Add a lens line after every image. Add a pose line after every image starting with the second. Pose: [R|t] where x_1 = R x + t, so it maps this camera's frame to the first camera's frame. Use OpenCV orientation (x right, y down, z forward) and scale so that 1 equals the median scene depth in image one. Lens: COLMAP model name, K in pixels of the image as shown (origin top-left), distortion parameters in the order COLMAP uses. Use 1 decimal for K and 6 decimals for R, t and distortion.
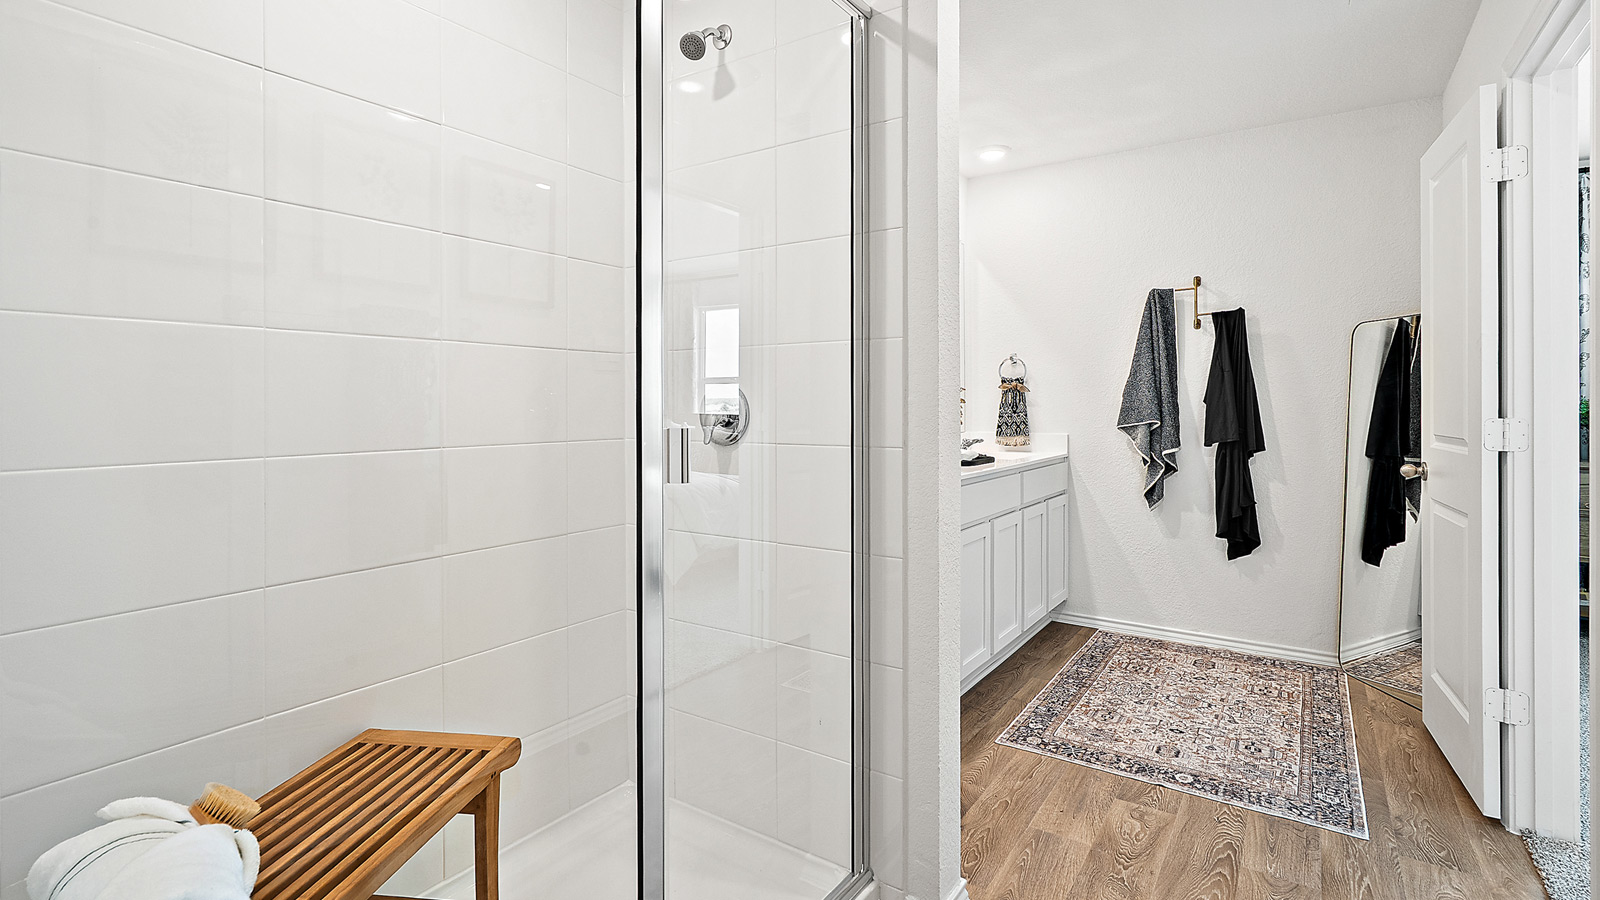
lens RADIAL K [[735.8, 0, 797.4], [0, 735.8, 416.8], [0, 0, 1]] dist [0.000127, 0.000004]
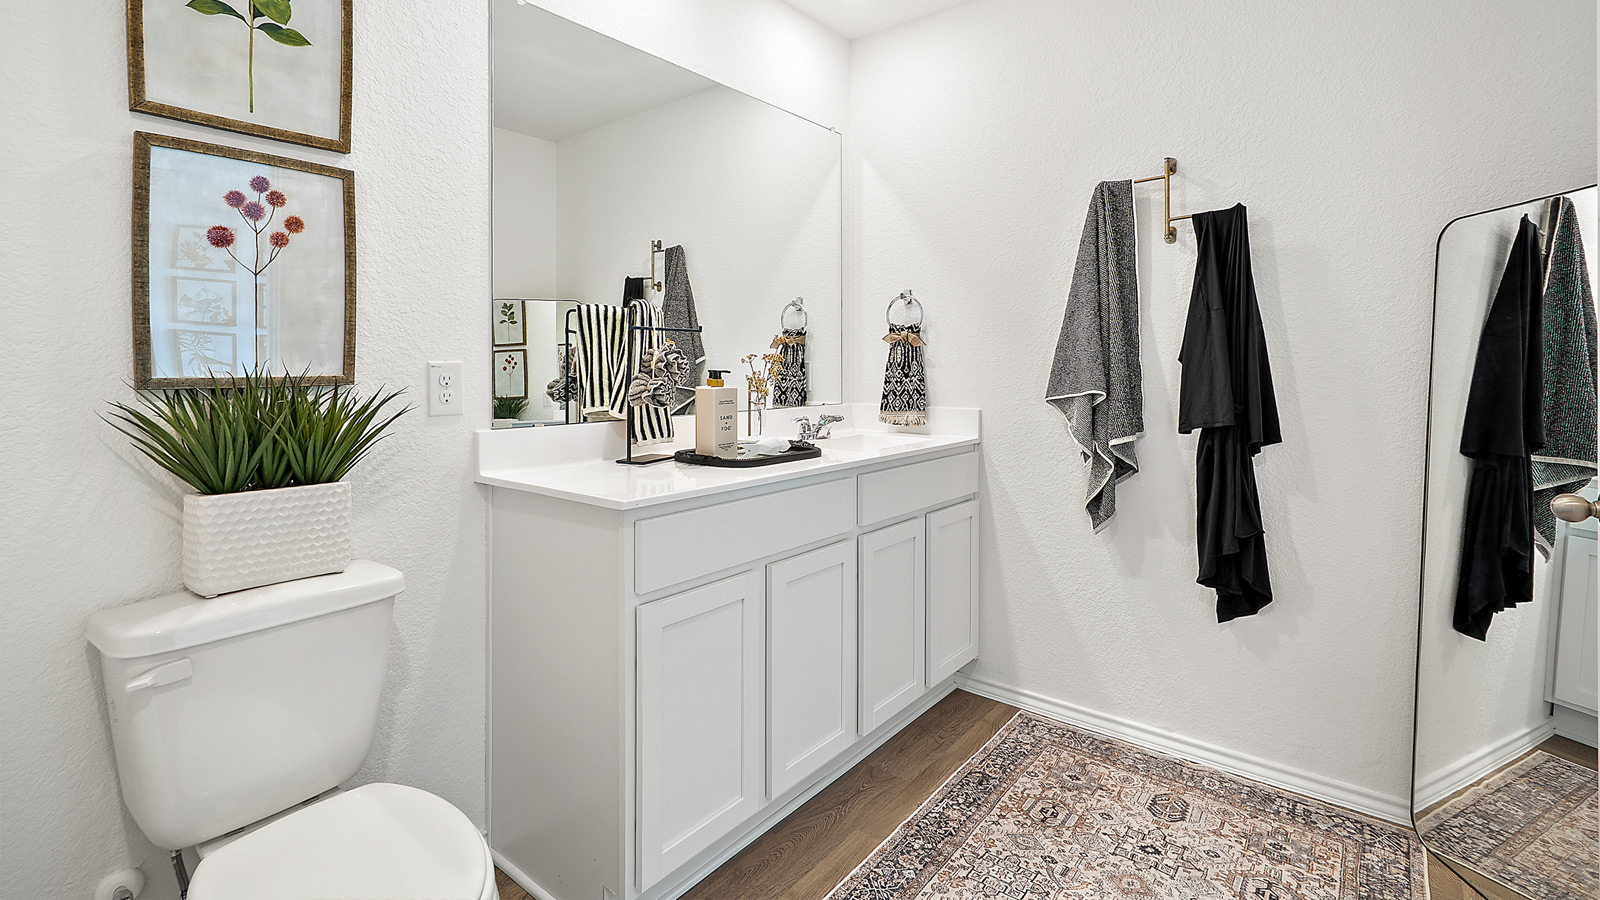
lens RADIAL K [[719.6, 0, 792.0], [0, 719.6, 372.9], [0, 0, 1]] dist [-0.003097, -0.000664]
pose [[0.996973, 0.003702, -0.077656, 0.276403], [-0.004115, 0.999978, -0.005158, -0.005509], [0.077635, 0.005462, 0.996967, 0.376525]]
